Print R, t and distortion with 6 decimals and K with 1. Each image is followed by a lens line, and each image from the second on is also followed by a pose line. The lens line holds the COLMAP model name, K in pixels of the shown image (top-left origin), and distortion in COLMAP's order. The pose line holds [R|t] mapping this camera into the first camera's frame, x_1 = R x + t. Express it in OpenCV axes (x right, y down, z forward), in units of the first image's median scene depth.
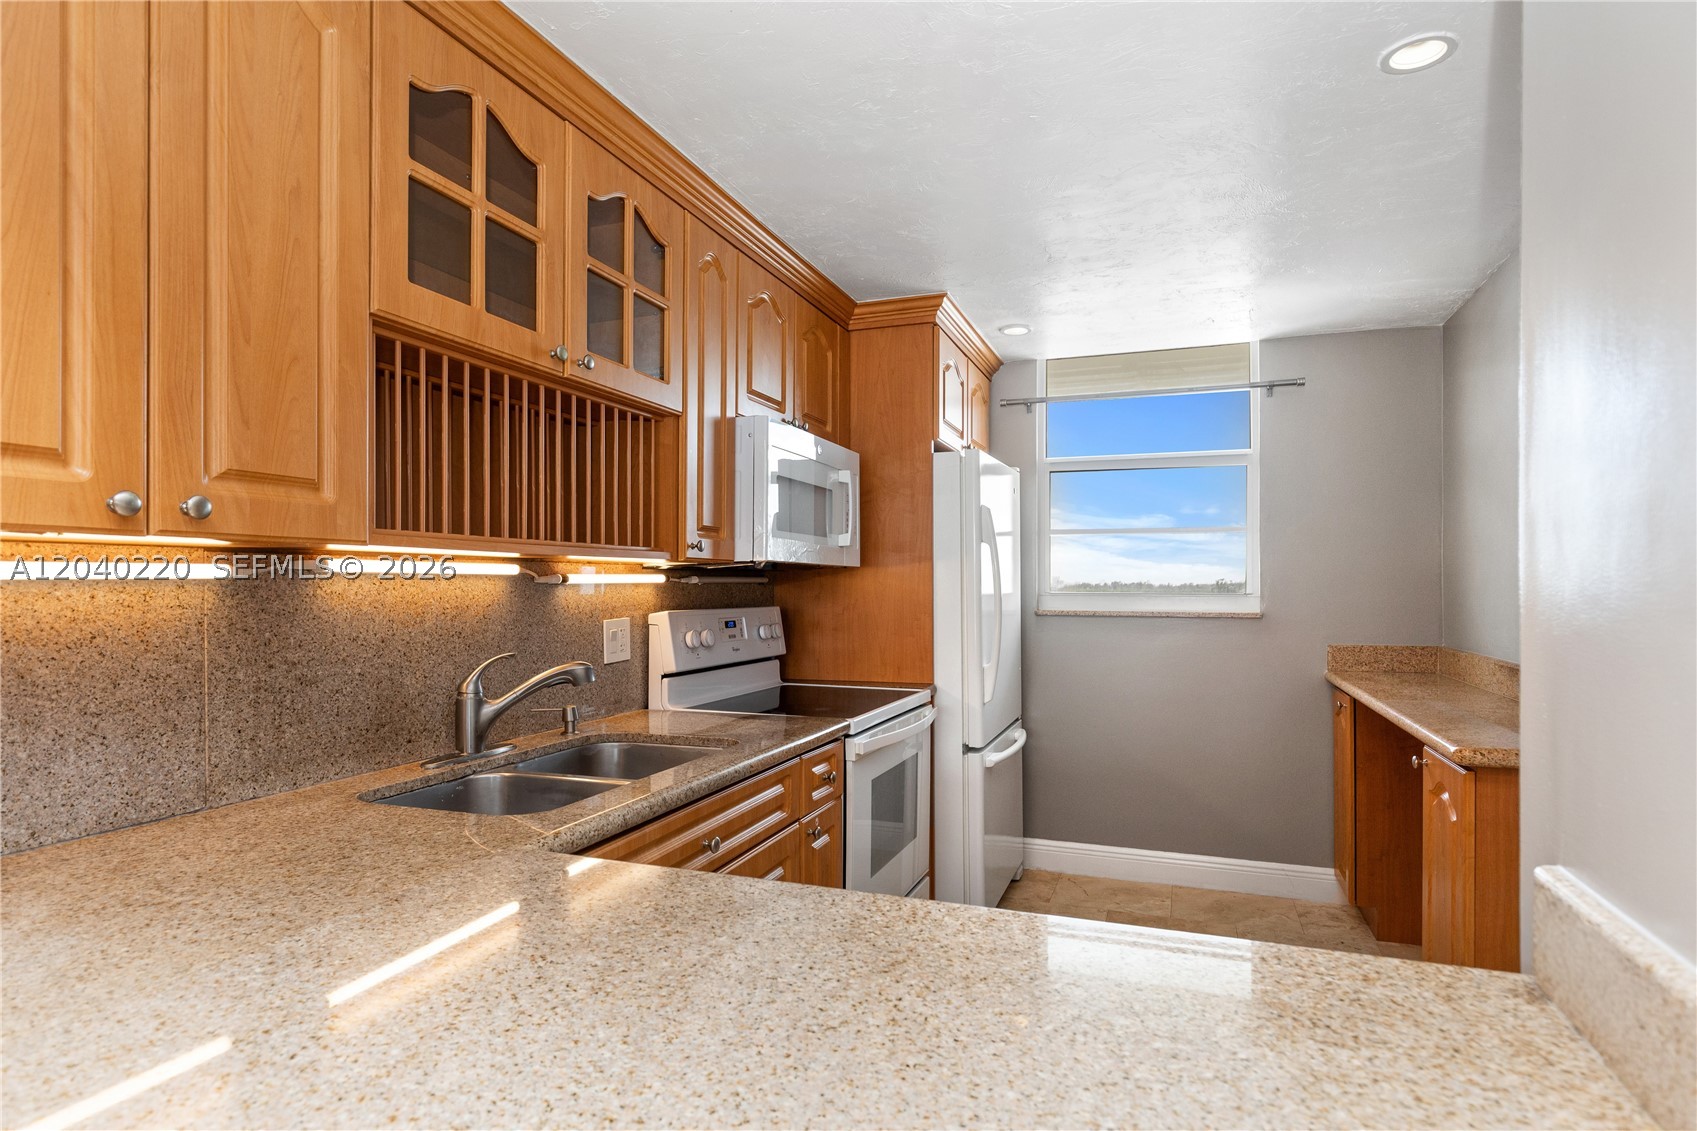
lens RADIAL K [[925.1, 0, 829.2], [0, 925.1, 580.2], [0, 0, 1]] dist [0.003388, 0.000285]
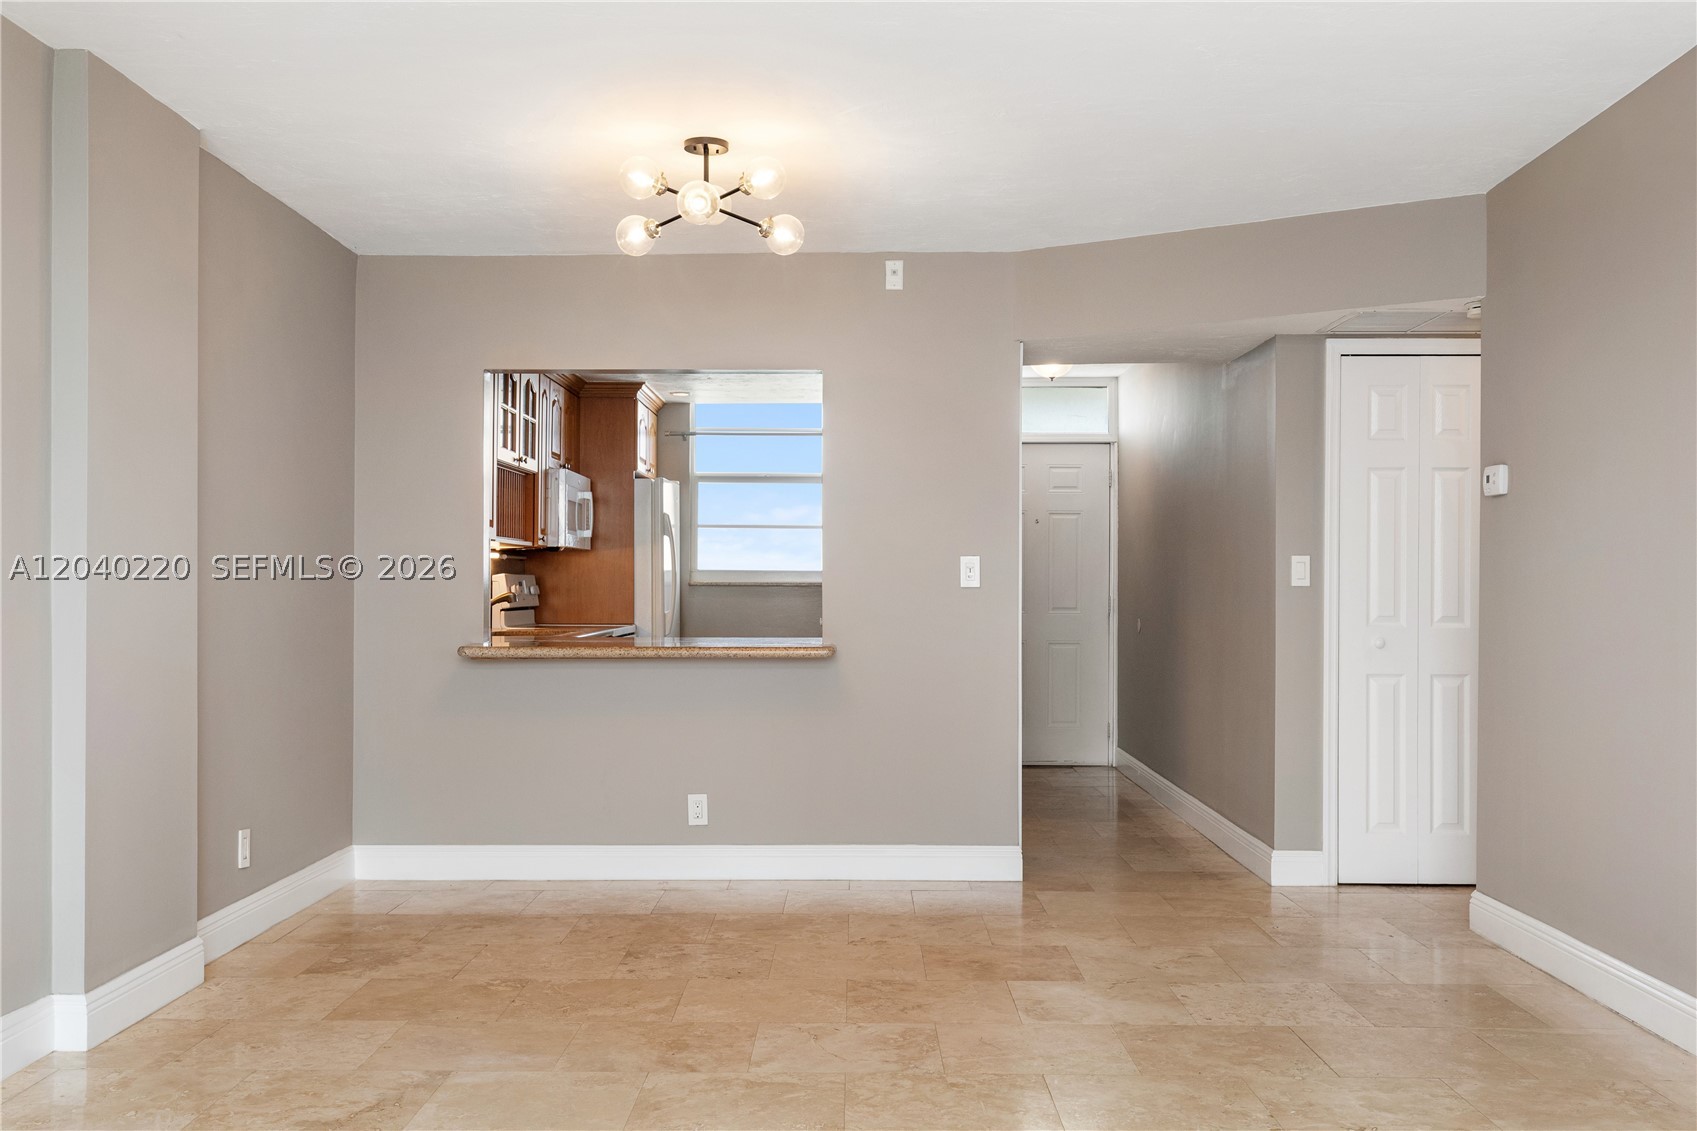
lens RADIAL K [[1631.2, 0, 837.7], [0, 1631.2, 565.1], [0, 0, 1]] dist [0.001929, -0.000088]
pose [[0.937174, 0.004837, 0.348829, -0.538634], [-0.002478, 0.999971, -0.007209, 0.030372], [-0.348854, 0.005892, 0.937159, -1.756244]]
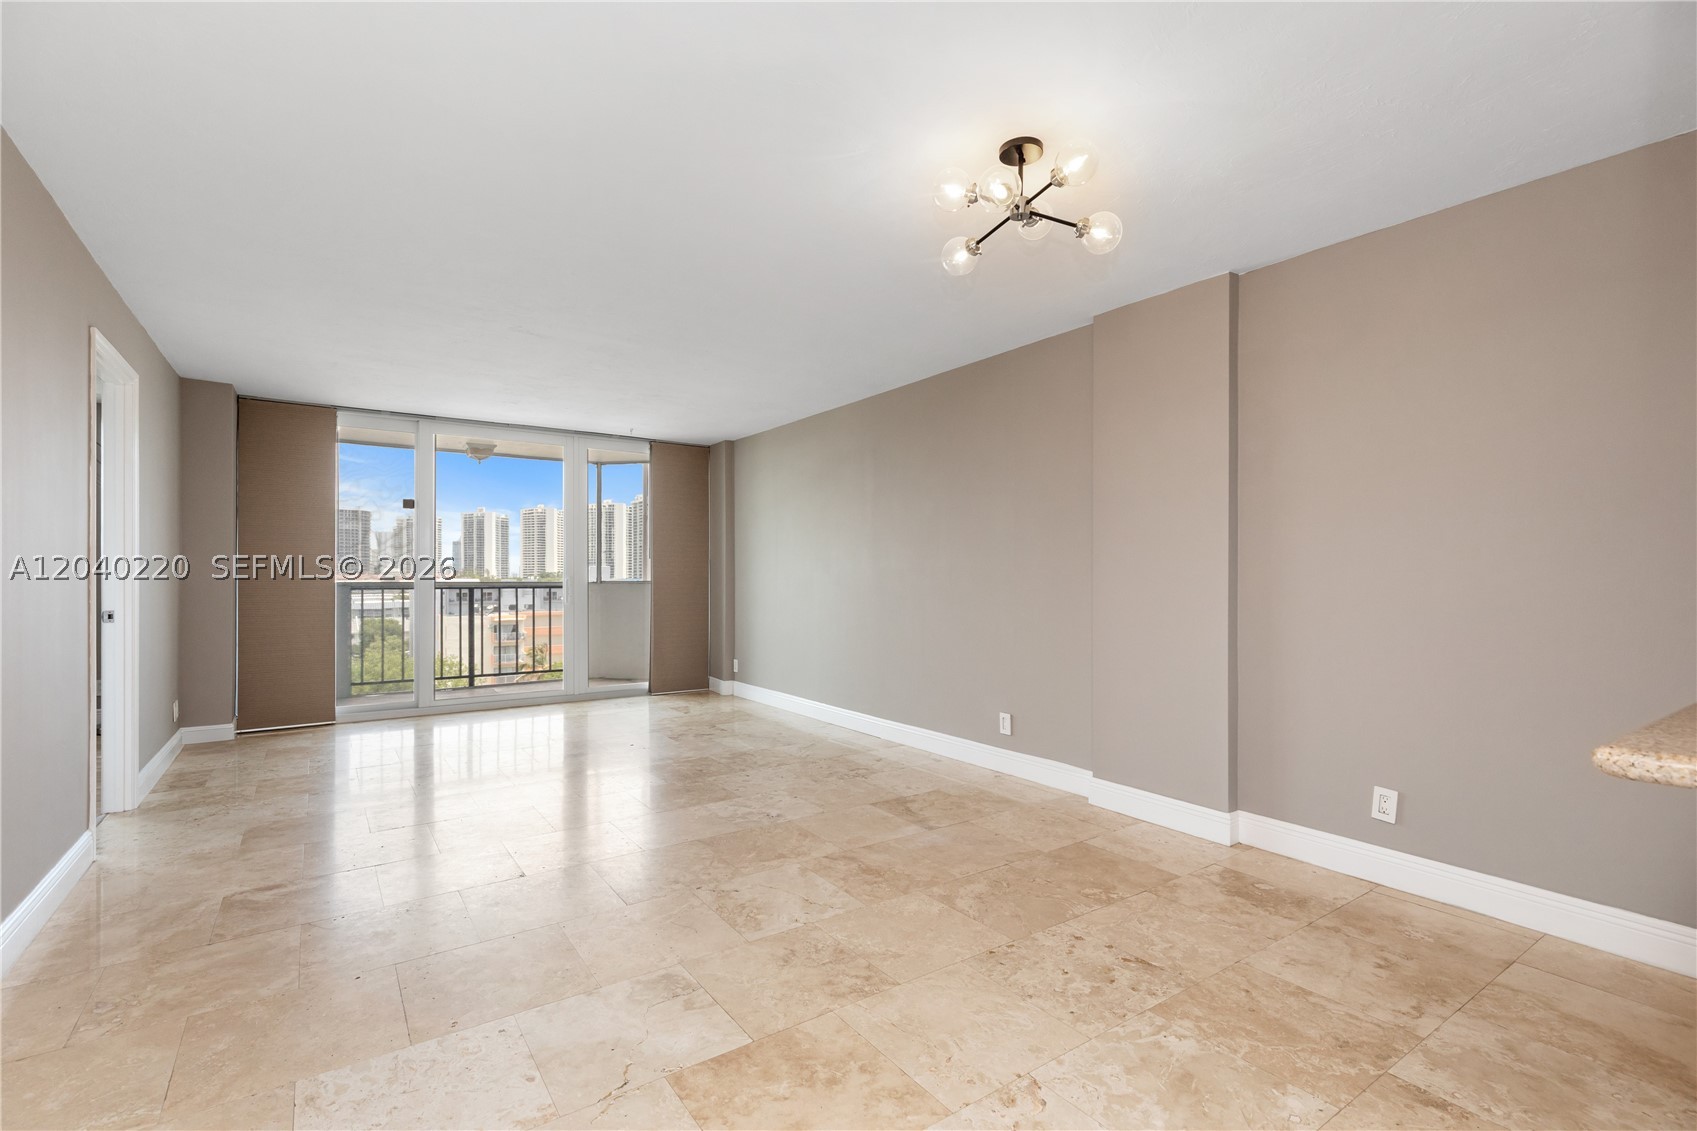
lens RADIAL K [[763.6, 0, 842.0], [0, 763.6, 569.4], [0, 0, 1]] dist [0.006893, -0.001796]
pose [[-0.565005, -0.012120, -0.824999, 0.535320], [0.000483, 0.999887, -0.015020, 0.042637], [0.825088, -0.008885, -0.564935, -0.087099]]
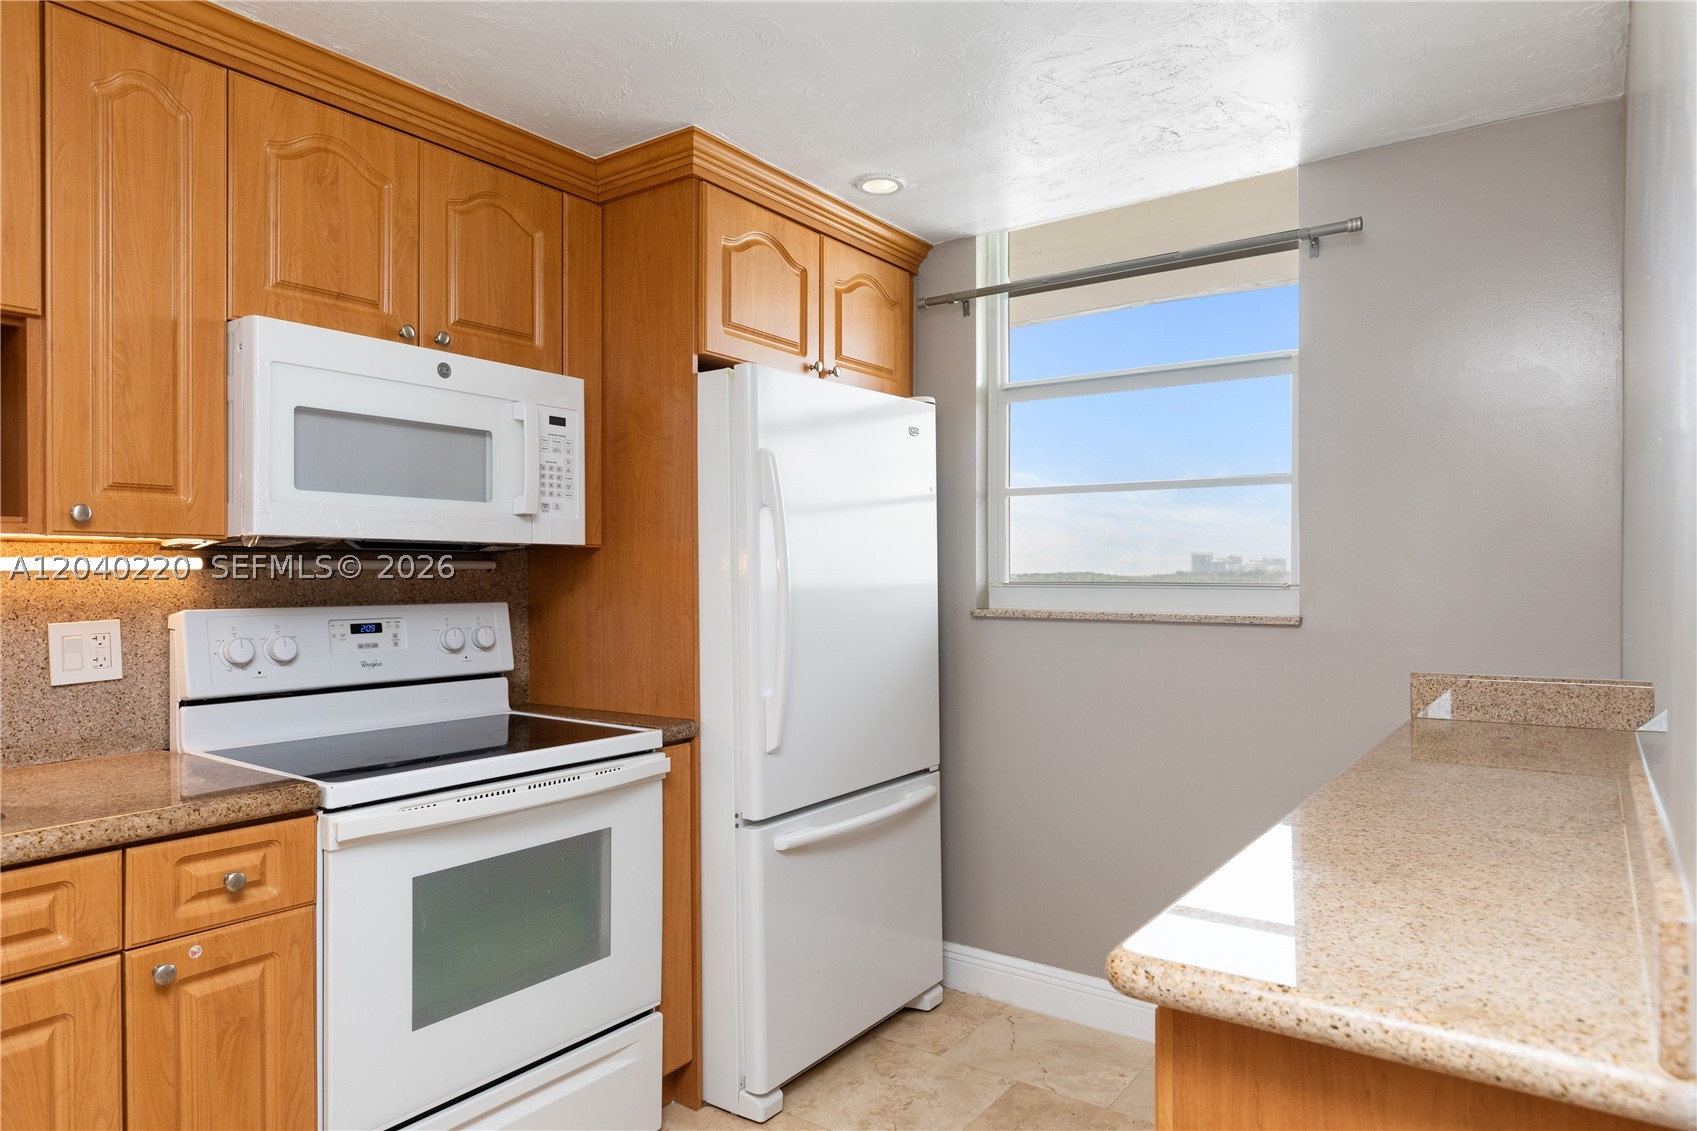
lens RADIAL K [[1042.3, 0, 832.3], [0, 1042.3, 570.8], [0, 0, 1]] dist [0.002649, 0.000511]
pose [[0.964528, -0.004316, -0.263946, 0.403756], [0.004734, 0.999988, 0.000946, 0.004384], [0.263939, -0.002161, 0.964537, 0.302186]]
